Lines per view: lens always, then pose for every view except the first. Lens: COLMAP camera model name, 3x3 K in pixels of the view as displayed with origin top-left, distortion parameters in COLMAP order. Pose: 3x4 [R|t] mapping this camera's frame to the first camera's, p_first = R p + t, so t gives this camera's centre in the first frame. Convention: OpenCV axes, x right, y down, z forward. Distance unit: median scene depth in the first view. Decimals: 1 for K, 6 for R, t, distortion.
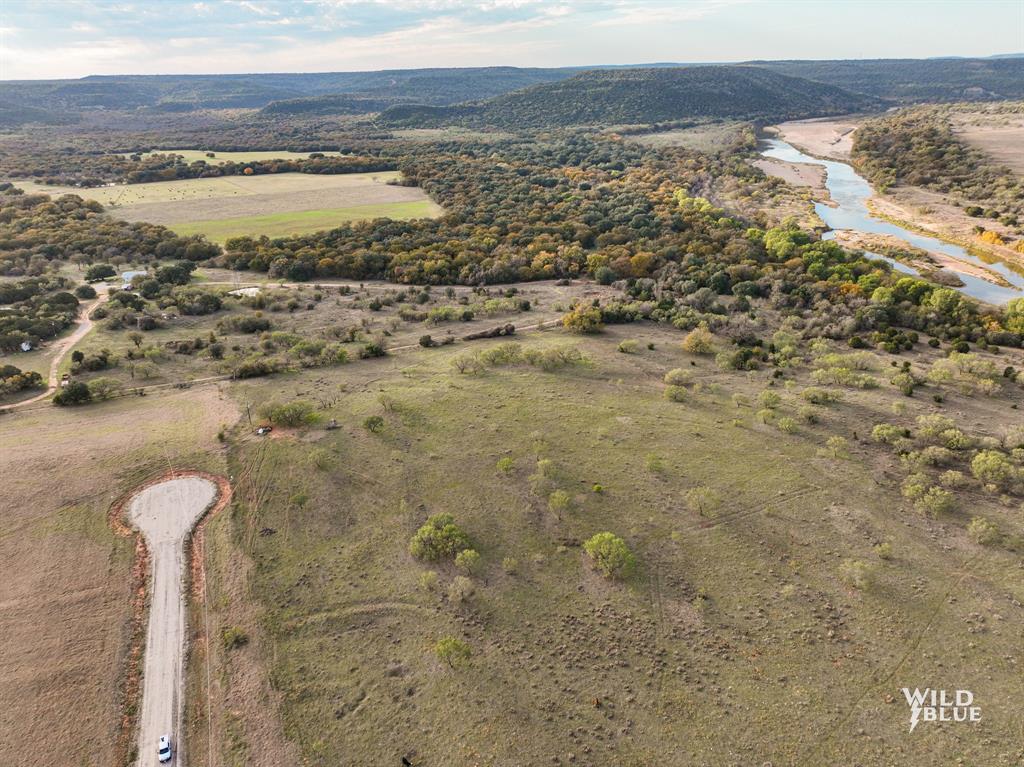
lens RADIAL K [[715.6, 0, 513.1], [0, 715.6, 384.8], [0, 0, 1]] dist [-0.012620, 0.023101]
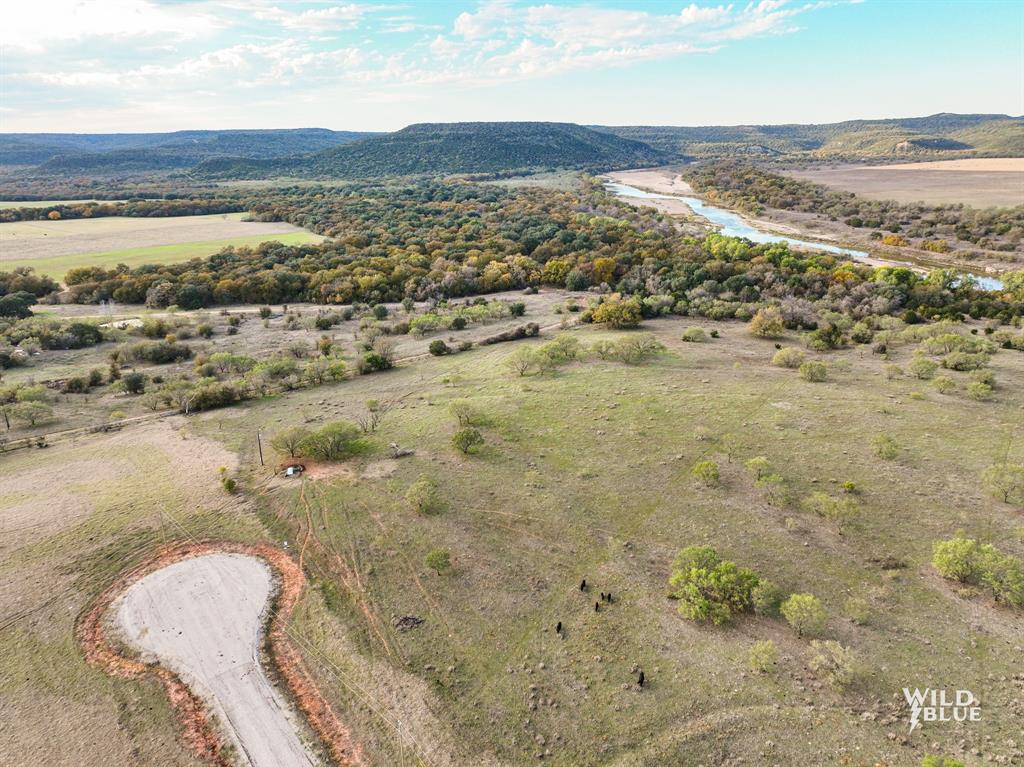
lens RADIAL K [[715.6, 0, 515.6], [0, 715.6, 383.3], [0, 0, 1]] dist [-0.012620, 0.023101]
pose [[0.964508, -0.078076, 0.252245, -0.136614], [0.100237, 0.992040, -0.076216, 0.024283], [-0.244287, 0.098796, 0.964657, 0.145193]]
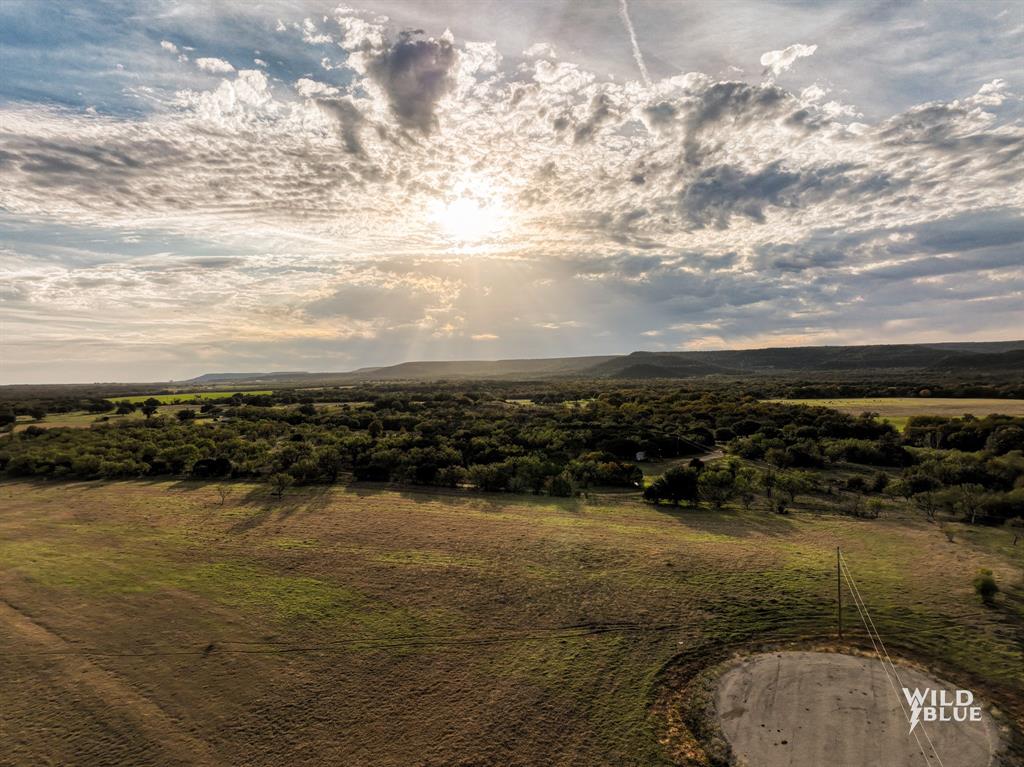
lens RADIAL K [[715.6, 0, 517.4], [0, 715.6, 383.8], [0, 0, 1]] dist [-0.012620, 0.023101]
pose [[0.673642, 0.015864, -0.738888, -0.129982], [-0.285547, 0.927720, -0.240414, 0.054891], [0.681667, 0.372940, 0.629481, 0.247093]]
